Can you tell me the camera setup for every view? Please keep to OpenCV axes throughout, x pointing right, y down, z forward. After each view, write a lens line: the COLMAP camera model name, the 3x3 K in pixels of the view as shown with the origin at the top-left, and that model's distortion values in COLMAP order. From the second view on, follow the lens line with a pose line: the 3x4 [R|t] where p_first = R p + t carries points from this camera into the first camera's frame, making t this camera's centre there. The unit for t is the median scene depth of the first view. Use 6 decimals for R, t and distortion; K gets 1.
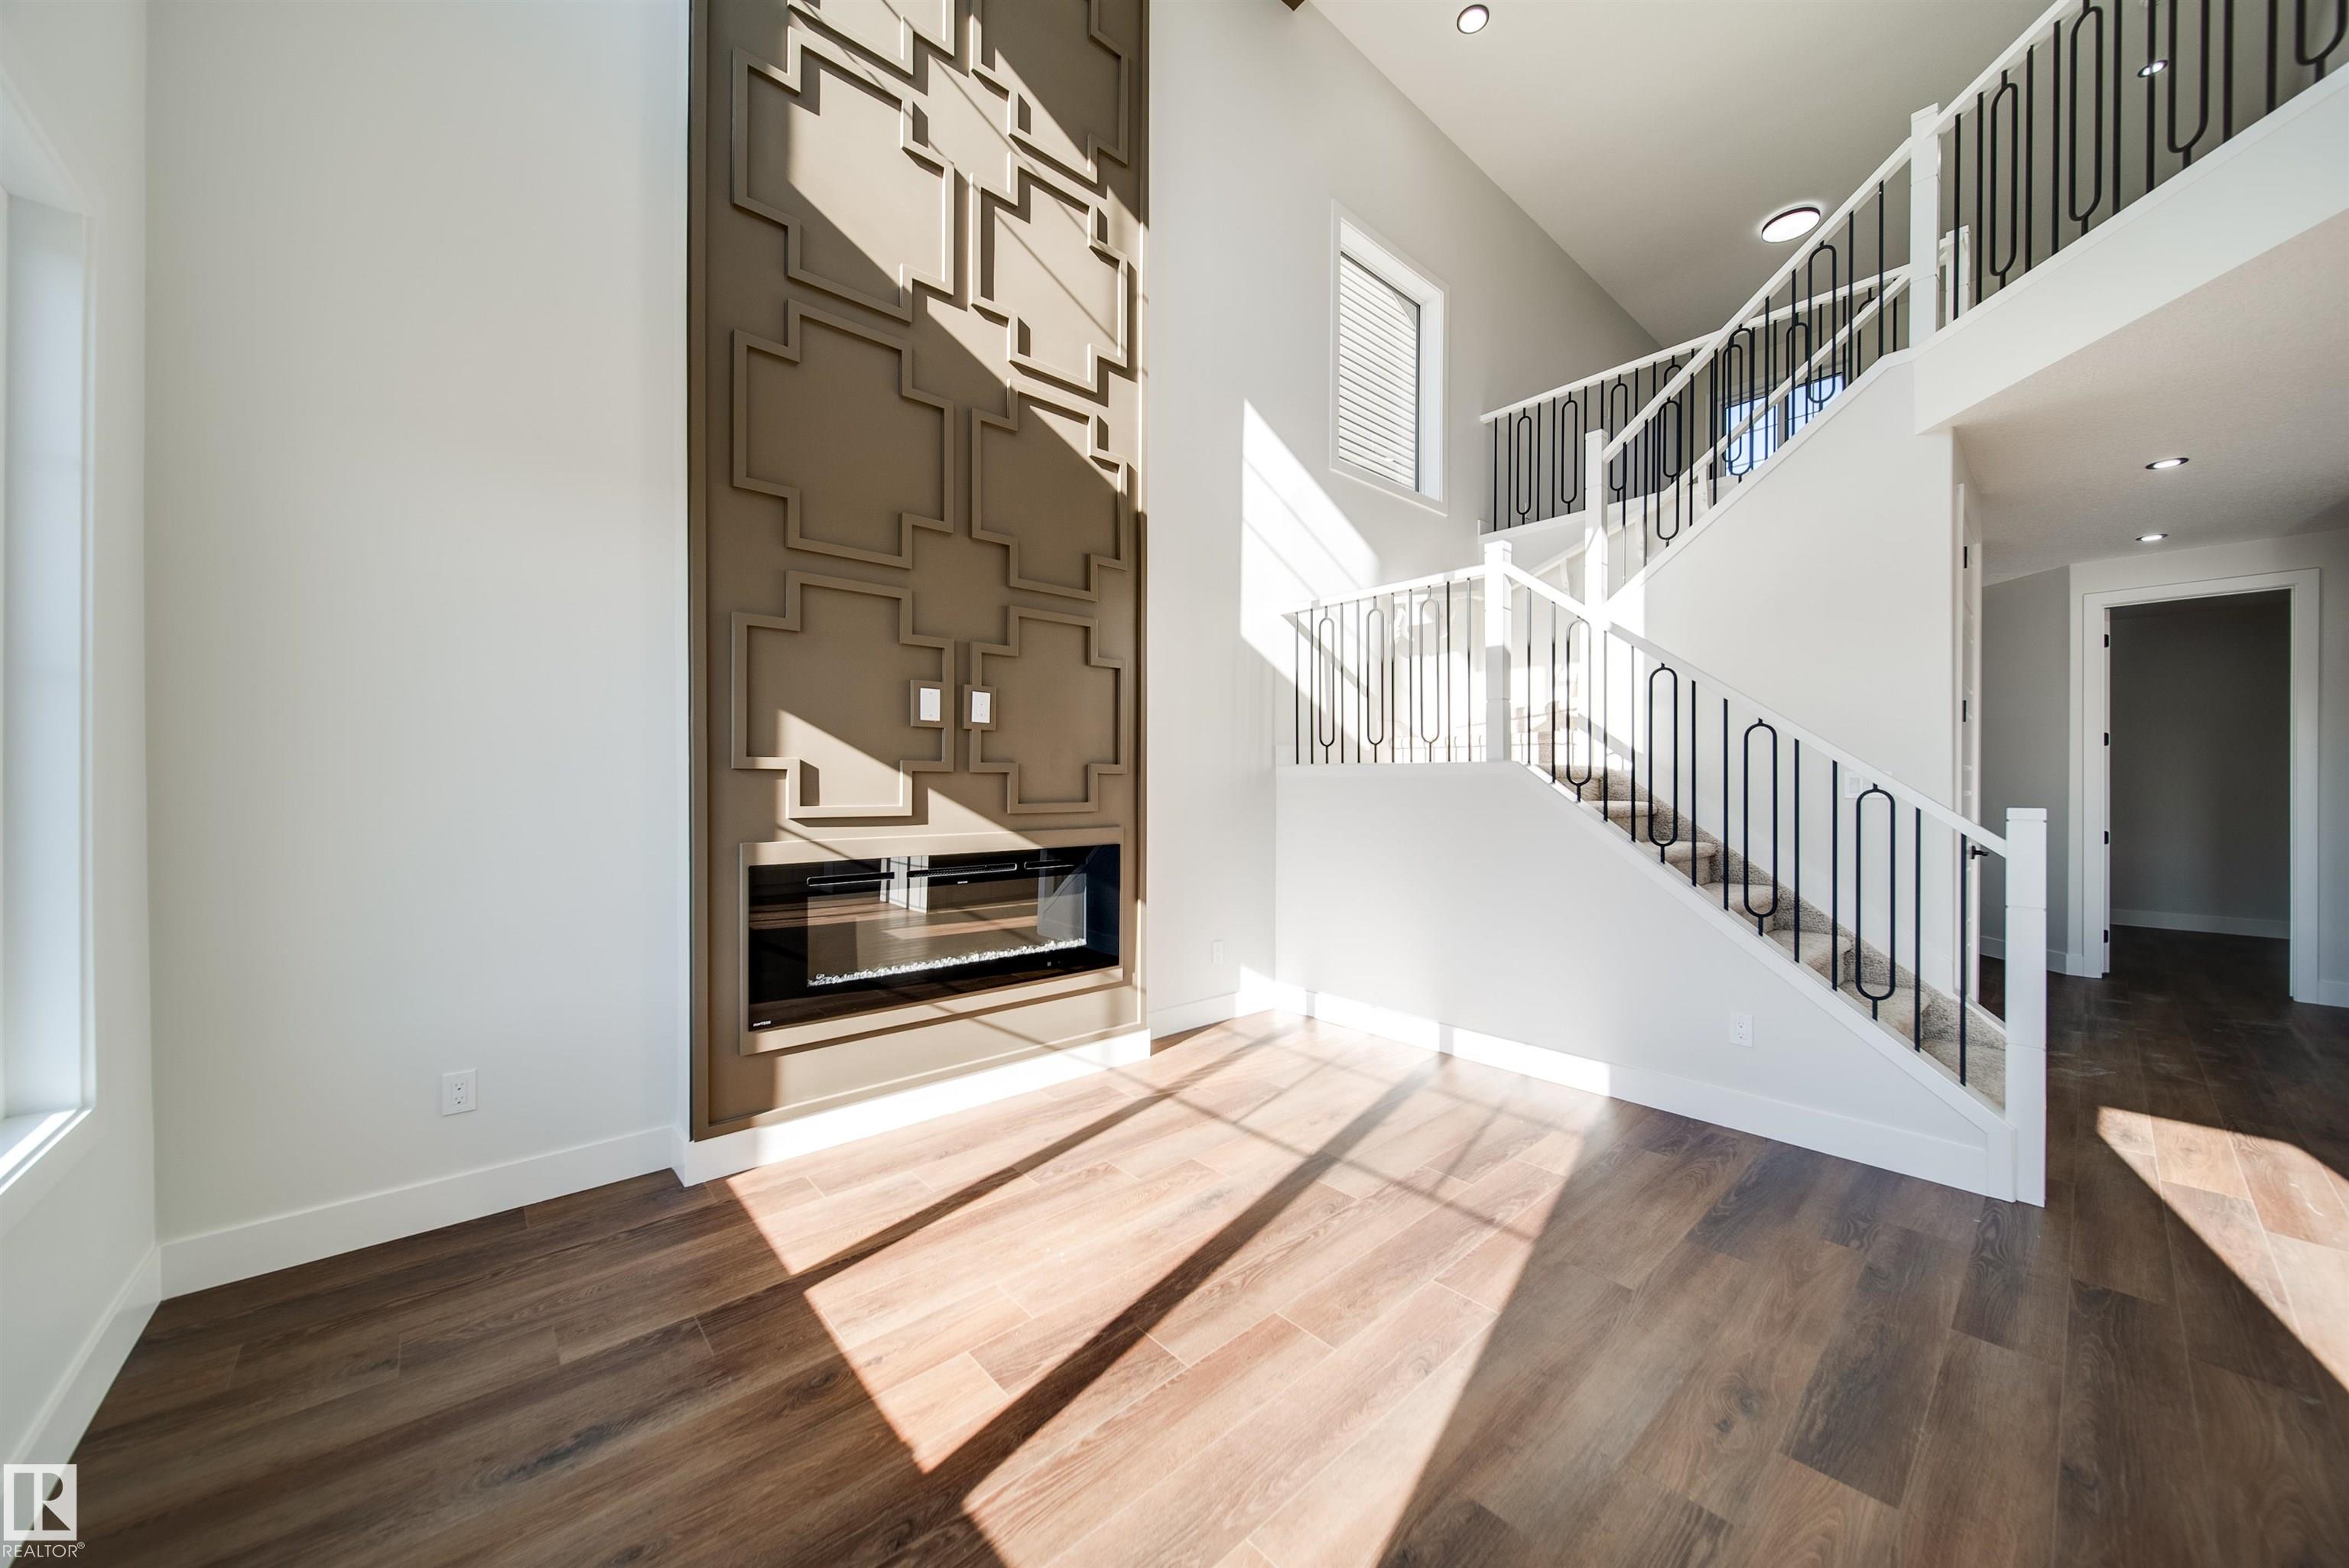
lens RADIAL K [[821.8, 0, 1170.8], [0, 821.8, 789.2], [0, 0, 1]] dist [0.000257, -0.003132]
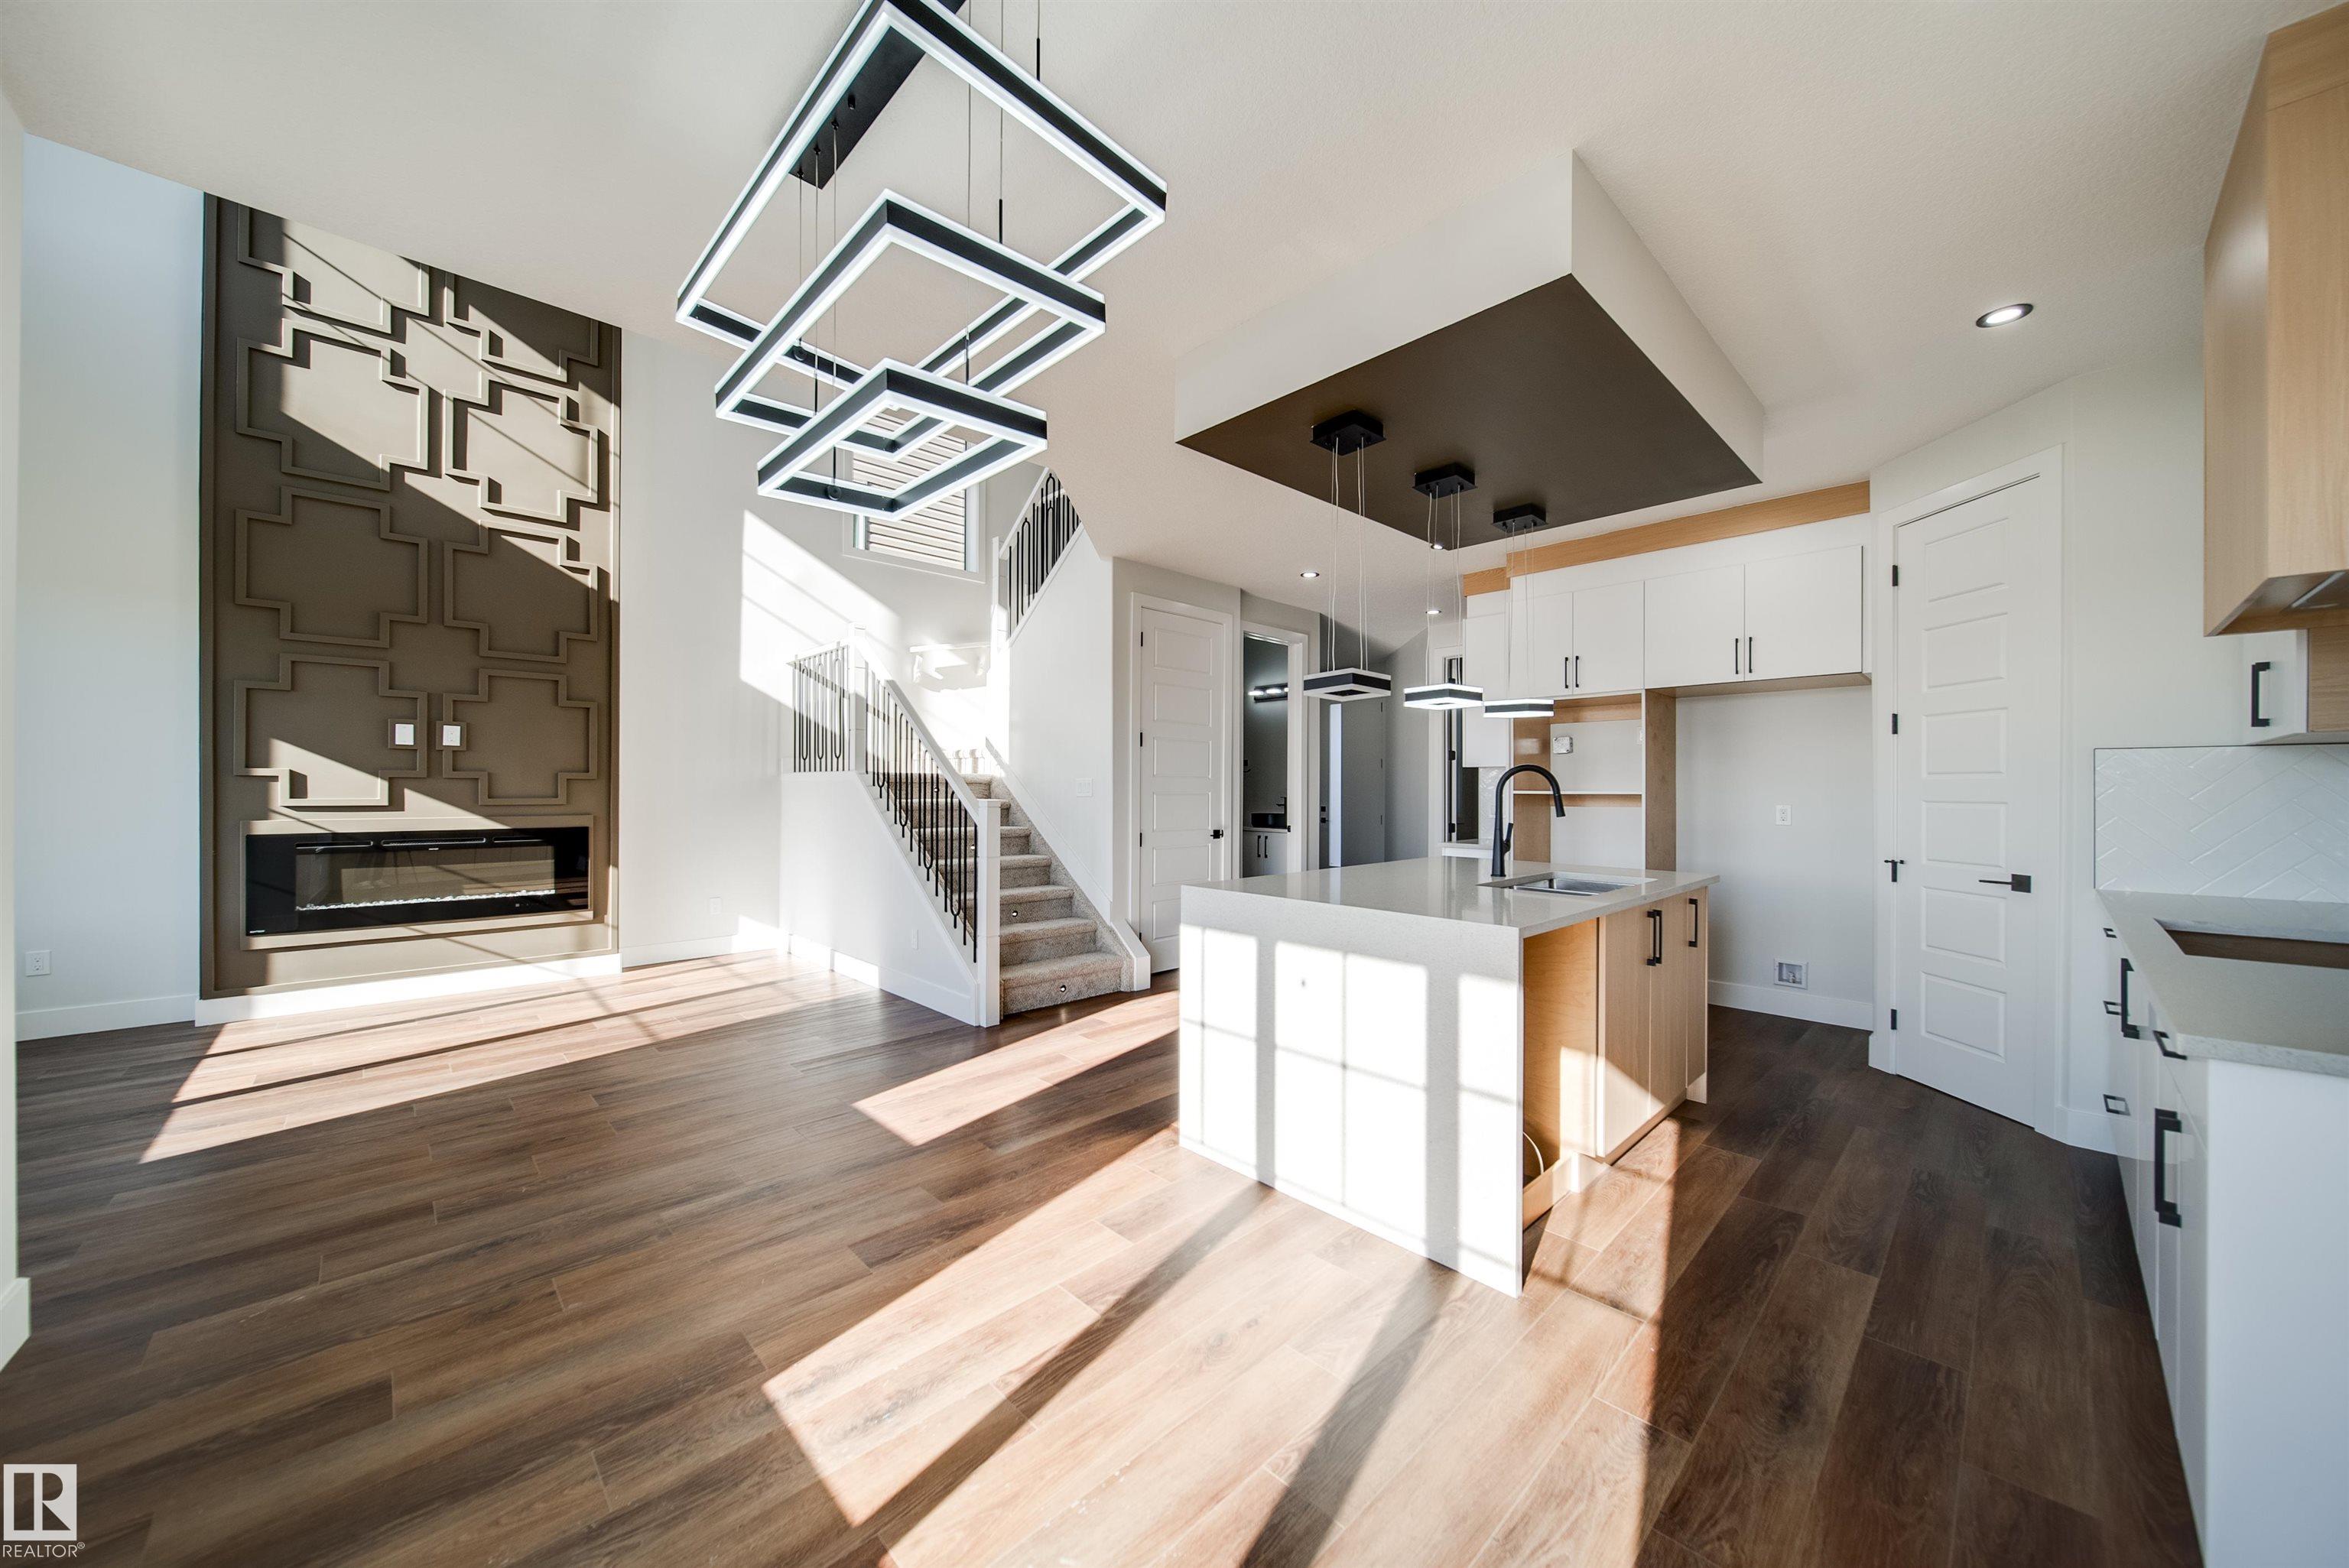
lens RADIAL K [[821.8, 0, 1170.8], [0, 821.8, 789.2], [0, 0, 1]] dist [0.000257, -0.003132]
pose [[0.998890, 0.001880, 0.047066, 1.076726], [-0.001739, 0.999994, -0.003046, 0.003113], [-0.047072, 0.002961, 0.998887, -0.615543]]
